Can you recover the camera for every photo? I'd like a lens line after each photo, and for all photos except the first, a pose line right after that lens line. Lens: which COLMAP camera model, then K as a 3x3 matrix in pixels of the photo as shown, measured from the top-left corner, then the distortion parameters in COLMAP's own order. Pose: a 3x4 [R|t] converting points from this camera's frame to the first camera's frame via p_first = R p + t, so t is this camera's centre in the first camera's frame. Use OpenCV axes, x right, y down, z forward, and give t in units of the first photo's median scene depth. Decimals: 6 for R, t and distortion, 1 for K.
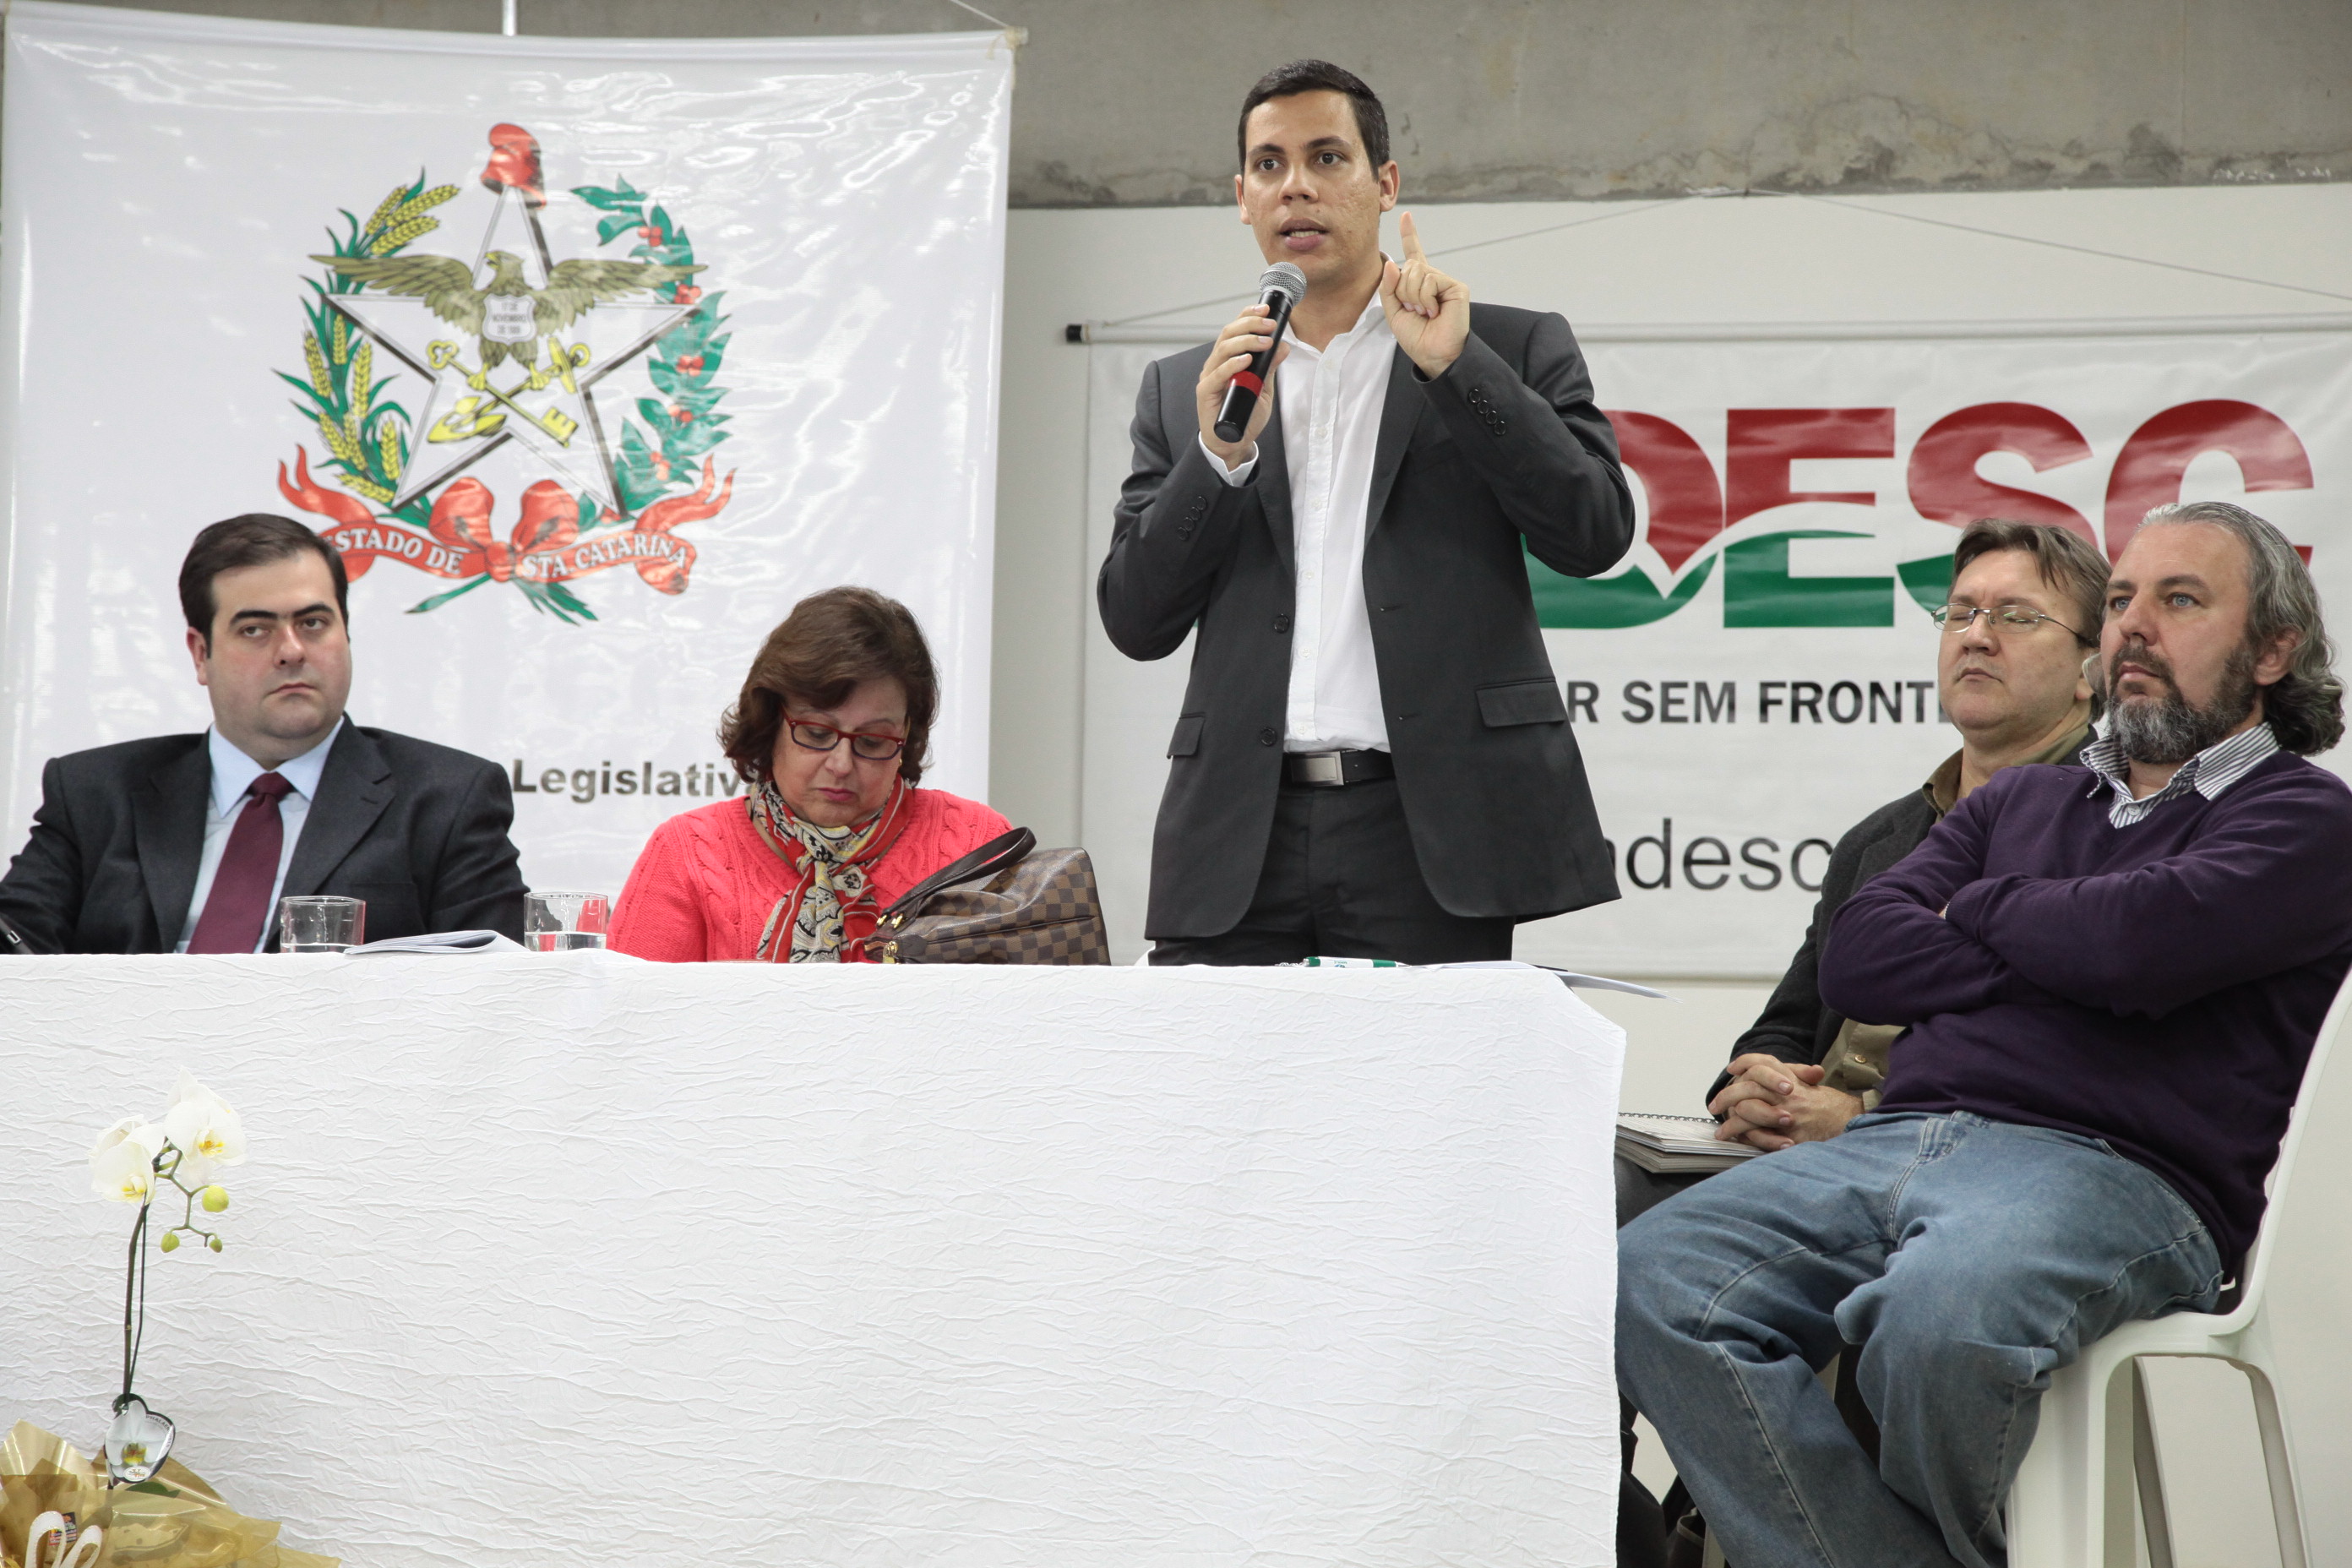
lens RADIAL K [[5687.1, 0, 1194.0], [0, 5687.1, 776.4], [0, 0, 1]] dist [0.504958, 0.000000]
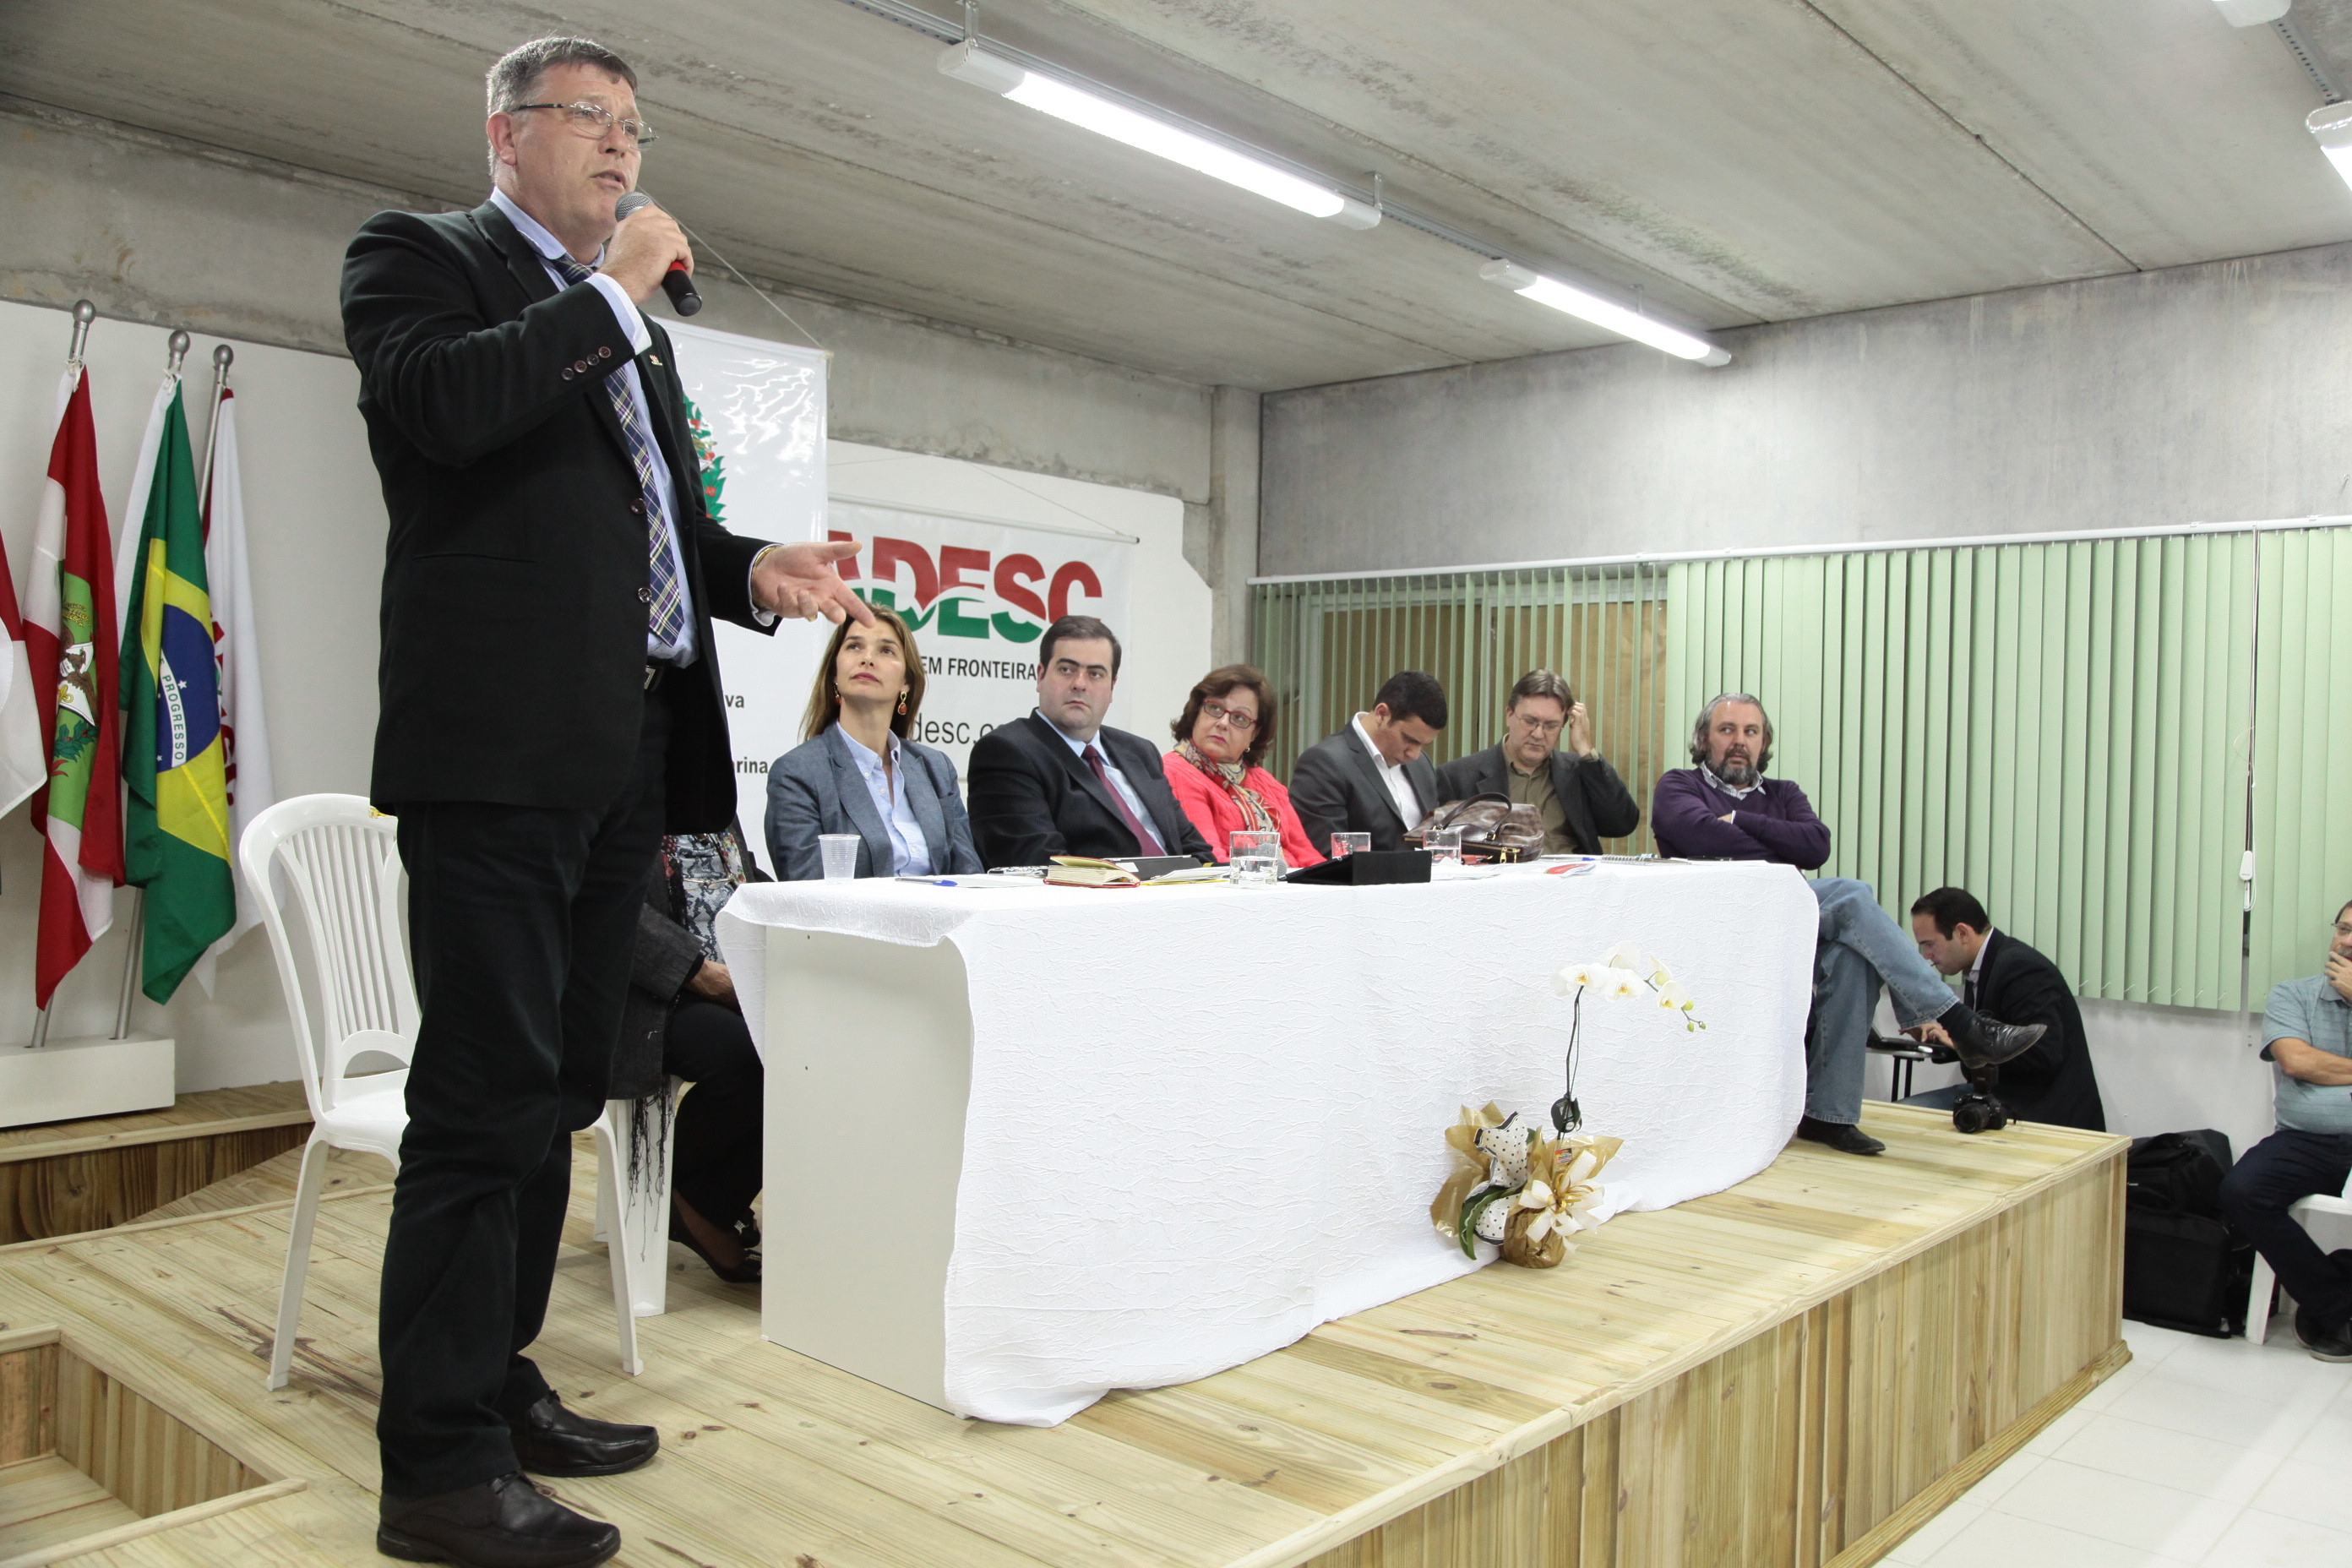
lens RADIAL K [[1887.9, 0, 1187.5], [0, 1887.9, 787.9], [0, 0, 1]] dist [-0.038840, 0.032105]
pose [[0.572120, -0.013389, 0.820061, -0.535560], [-0.076602, 0.994624, 0.069681, -0.026934], [-0.816585, -0.102684, 0.568018, 0.475494]]
